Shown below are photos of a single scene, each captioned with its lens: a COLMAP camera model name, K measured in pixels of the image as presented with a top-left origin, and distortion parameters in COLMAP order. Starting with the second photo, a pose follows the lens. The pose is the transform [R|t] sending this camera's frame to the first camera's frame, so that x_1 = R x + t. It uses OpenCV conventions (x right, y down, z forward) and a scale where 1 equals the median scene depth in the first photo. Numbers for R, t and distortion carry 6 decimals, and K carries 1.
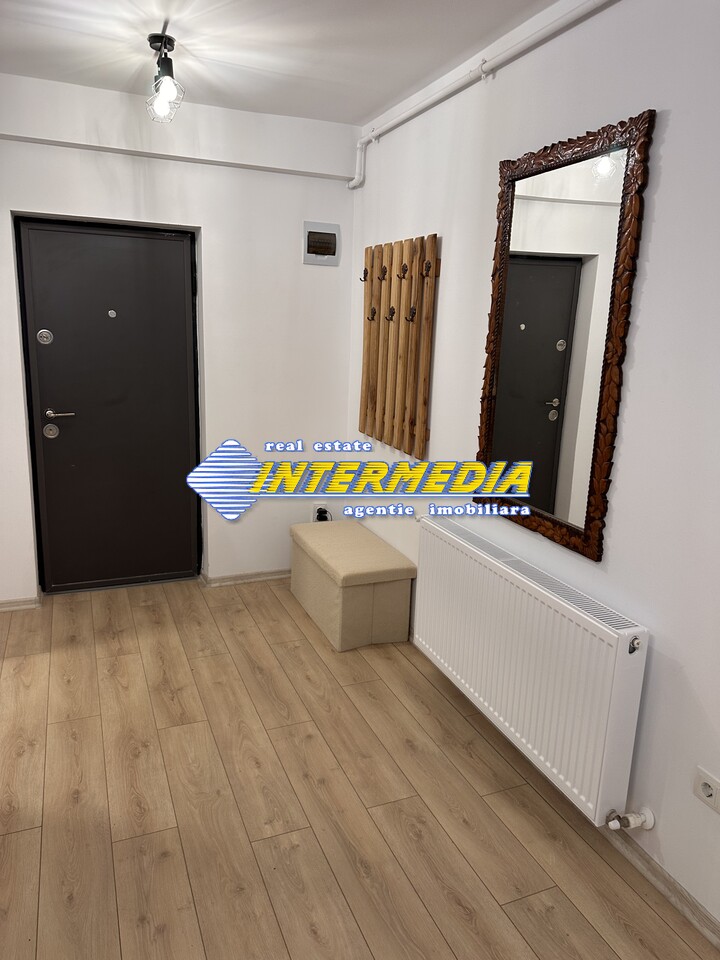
lens RADIAL K [[677.9, 0, 360.0], [0, 677.9, 480.0], [0, 0, 1]] dist [0.086414, -0.107156]
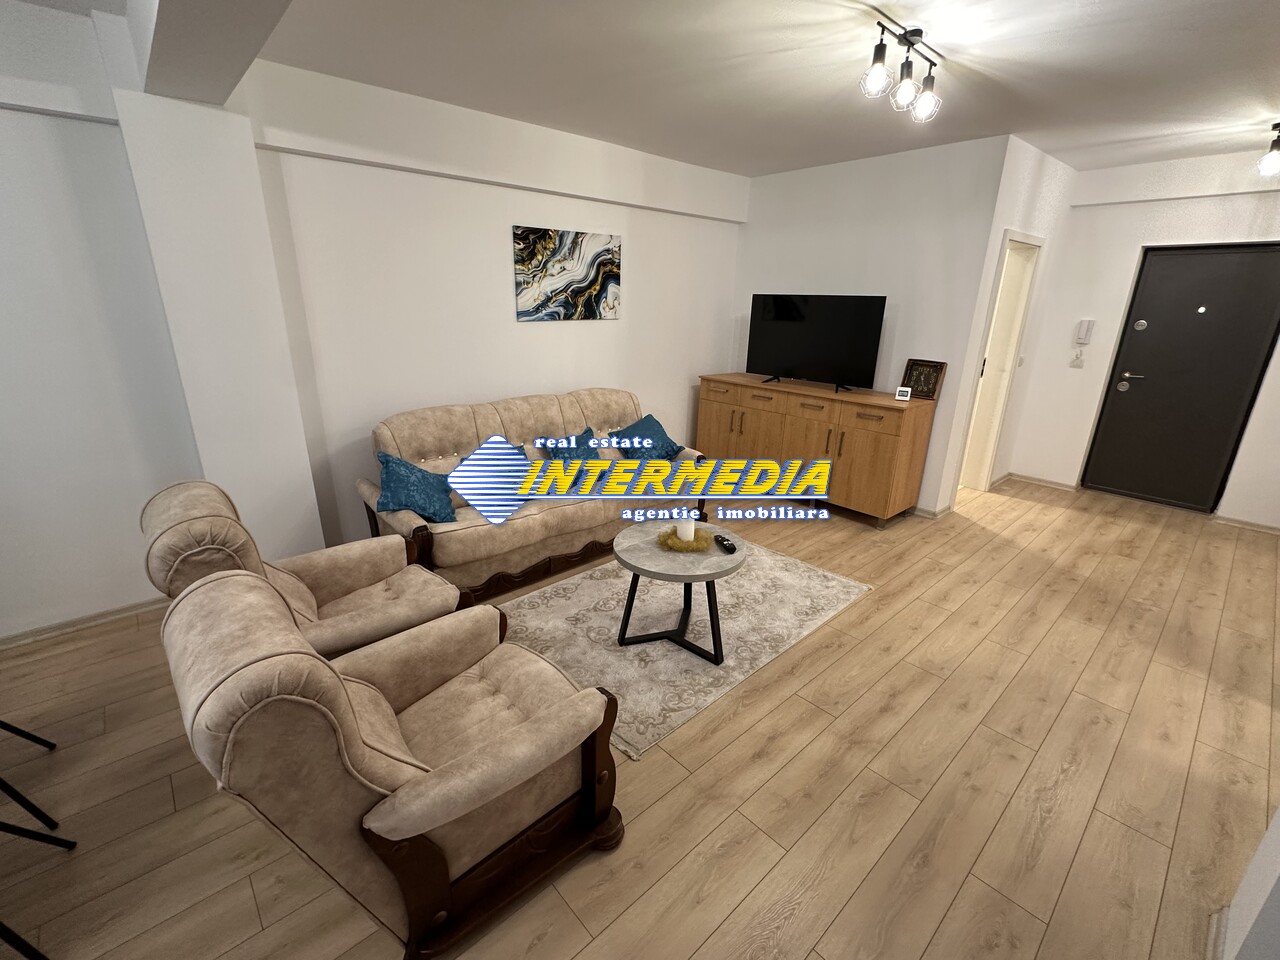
lens RADIAL K [[558.4, 0, 634.0], [0, 558.4, 482.3], [0, 0, 1]] dist [-0.013384, -0.000214]
pose [[0.329115, 0.269778, -0.904933, 0.529449], [-0.210287, 0.955195, 0.208283, 0.154300], [0.920577, 0.121747, 0.371100, -0.643912]]
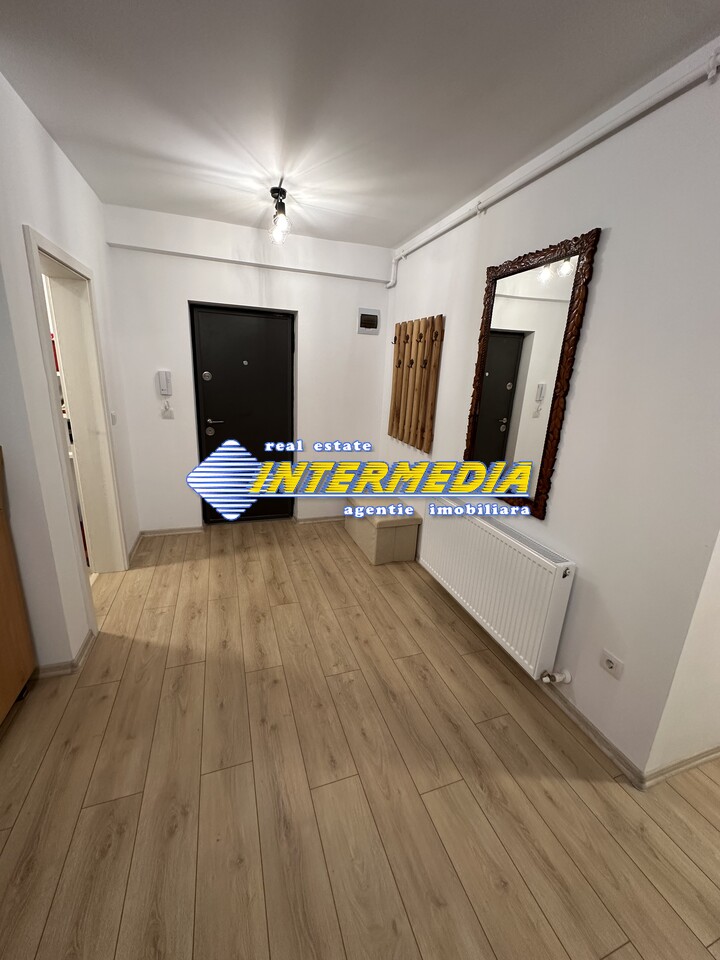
lens RADIAL K [[385.9, 0, 359.7], [0, 385.9, 484.0], [0, 0, 1]] dist [0.000606, 0.000128]
pose [[0.998373, 0.029340, -0.048900, -0.032598], [-0.026563, 0.998048, 0.056514, -0.004204], [0.050463, -0.055123, 0.997204, 0.063721]]
